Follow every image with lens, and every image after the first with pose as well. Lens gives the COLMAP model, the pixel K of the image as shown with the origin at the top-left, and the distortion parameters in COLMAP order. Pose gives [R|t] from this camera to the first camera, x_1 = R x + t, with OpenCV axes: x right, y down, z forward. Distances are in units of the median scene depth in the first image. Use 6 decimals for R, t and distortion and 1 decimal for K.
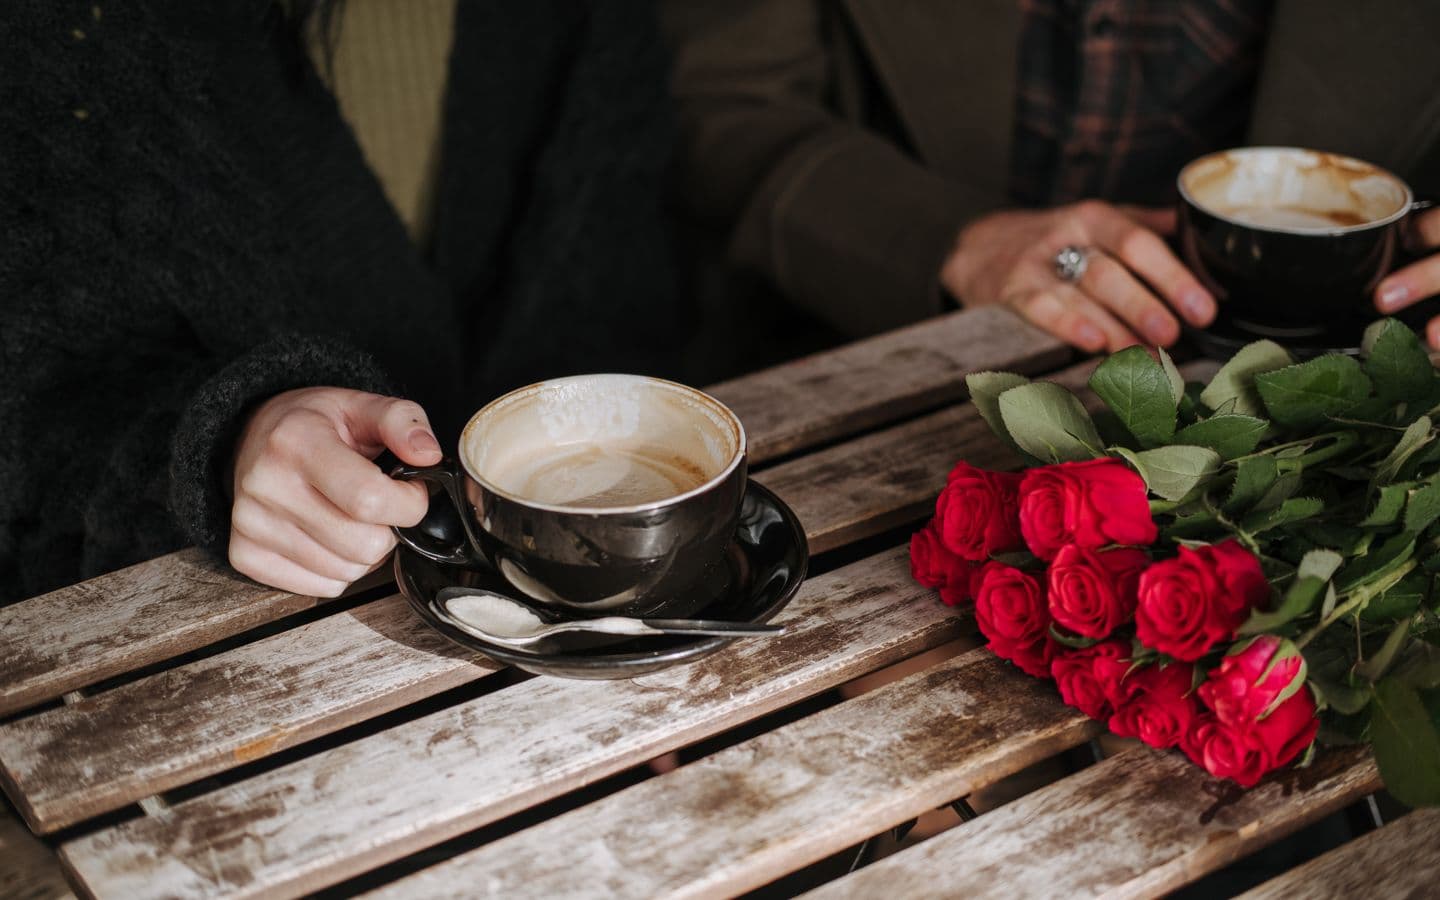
lens RADIAL K [[2256.4, 0, 720.1], [0, 2256.4, 387.0], [0, 0, 1]] dist [0.040268, 0.203111]
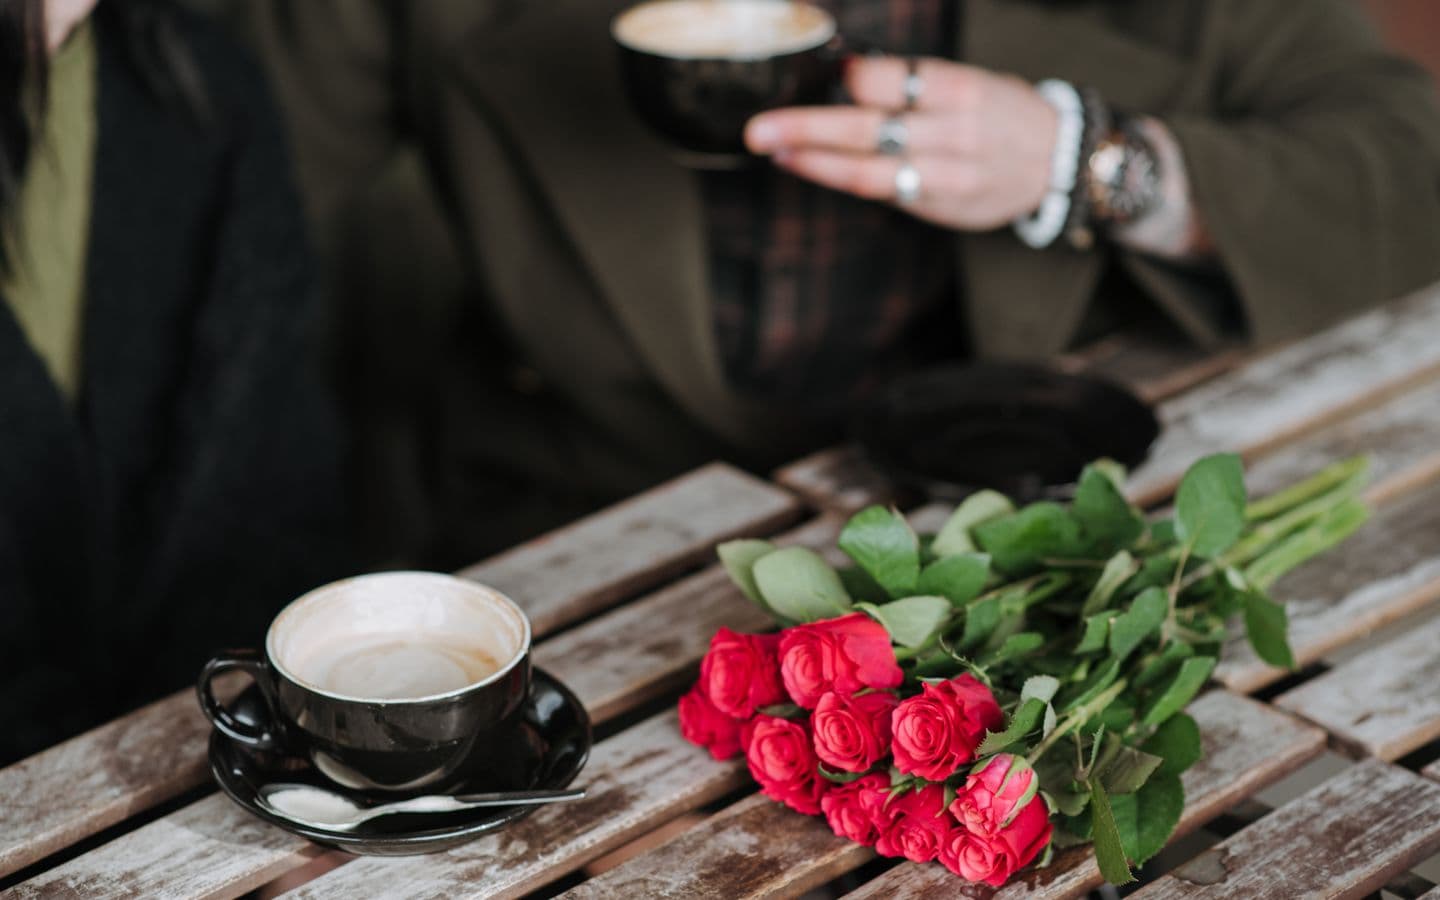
lens RADIAL K [[2256.4, 0, 720.1], [0, 2256.4, 387.0], [0, 0, 1]] dist [0.040268, 0.203111]
pose [[0.989849, -0.071171, 0.123022, -0.028594], [0.080517, 0.994095, -0.072744, -0.004912], [-0.117118, 0.081911, 0.989734, -0.132750]]
